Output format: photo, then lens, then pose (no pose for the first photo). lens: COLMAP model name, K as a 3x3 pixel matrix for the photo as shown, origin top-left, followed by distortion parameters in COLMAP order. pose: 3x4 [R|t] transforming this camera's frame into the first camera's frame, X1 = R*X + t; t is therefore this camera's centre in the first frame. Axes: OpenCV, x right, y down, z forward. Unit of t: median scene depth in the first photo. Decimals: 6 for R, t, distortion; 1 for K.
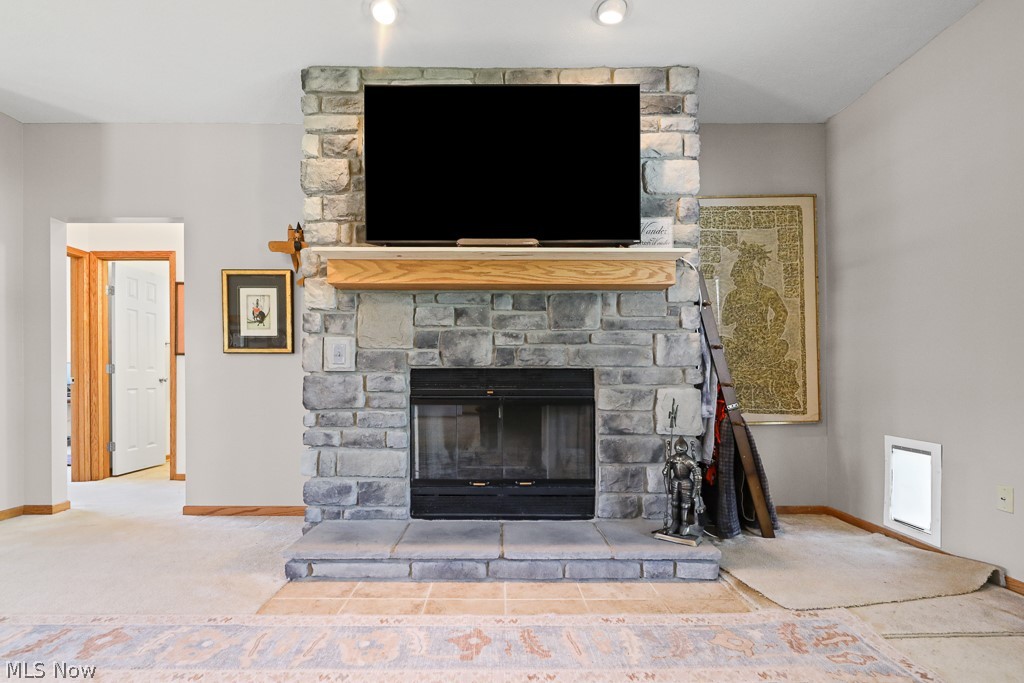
lens RADIAL K [[413.2, 0, 512.3], [0, 413.2, 368.6], [0, 0, 1]] dist [-0.003023, -0.002198]
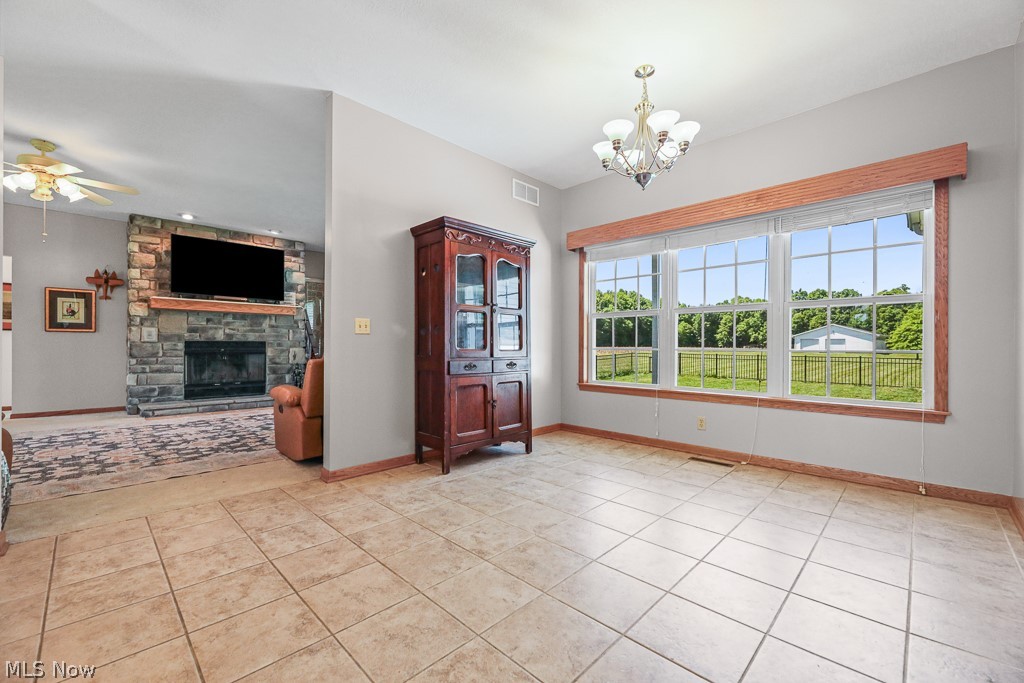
lens RADIAL K [[413.2, 0, 509.1], [0, 413.2, 345.0], [0, 0, 1]] dist [-0.003023, -0.002198]
pose [[0.701241, 0.002127, 0.712922, -0.661855], [-0.015081, 0.999816, 0.011851, -0.035164], [-0.712765, -0.019061, 0.701144, -2.217692]]
